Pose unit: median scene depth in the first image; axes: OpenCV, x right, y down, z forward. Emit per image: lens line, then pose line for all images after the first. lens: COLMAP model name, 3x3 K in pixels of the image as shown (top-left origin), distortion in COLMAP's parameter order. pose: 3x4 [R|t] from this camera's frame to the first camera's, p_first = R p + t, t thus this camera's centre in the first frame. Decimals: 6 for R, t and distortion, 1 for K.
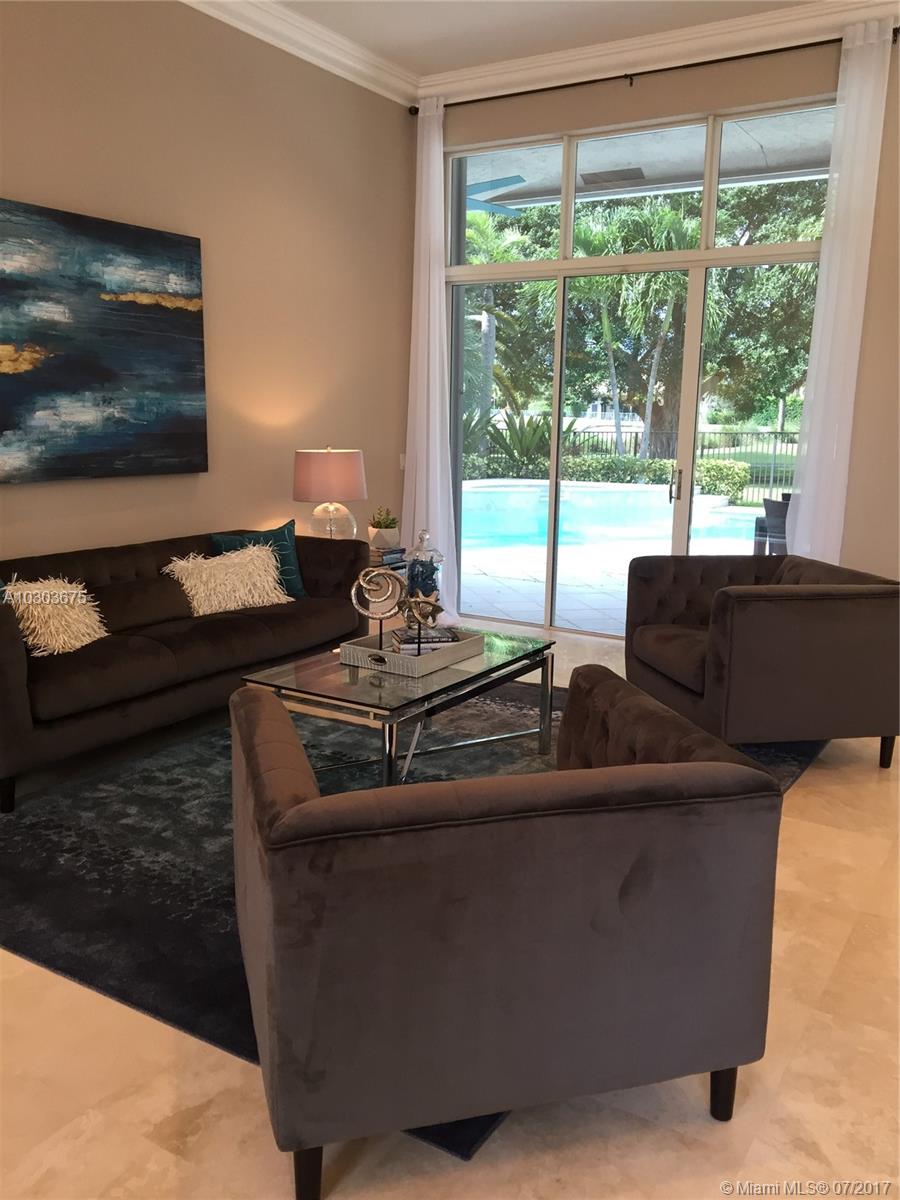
lens RADIAL K [[1017.6, 0, 448.9], [0, 1017.6, 599.9], [0, 0, 1]] dist [-0.024530, -0.006818]
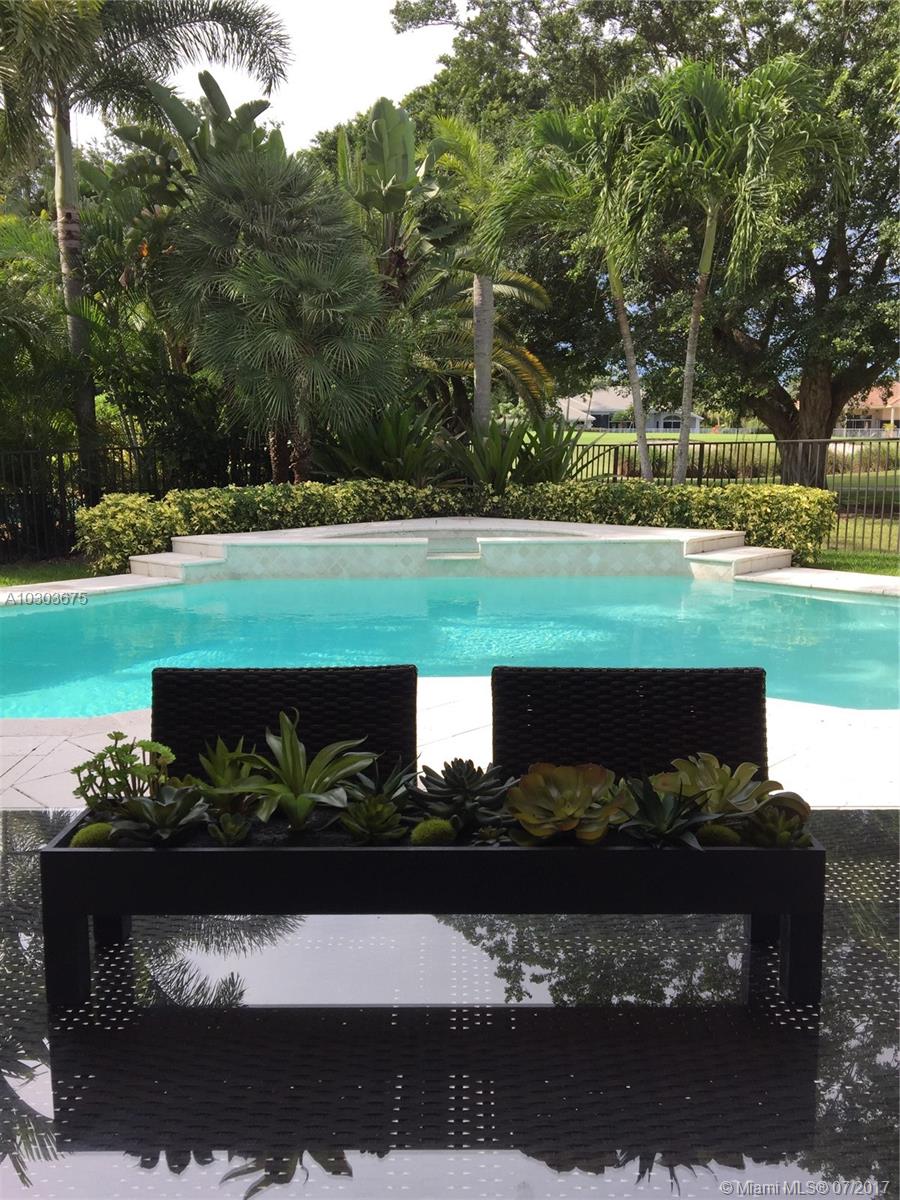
lens RADIAL K [[1017.6, 0, 446.2], [0, 1017.6, 599.1], [0, 0, 1]] dist [-0.024530, -0.006818]
pose [[0.972460, 0.014830, -0.232597, 0.209660], [-0.019859, 0.999617, -0.019294, -0.056523], [0.232221, 0.023382, 0.972382, 0.381953]]
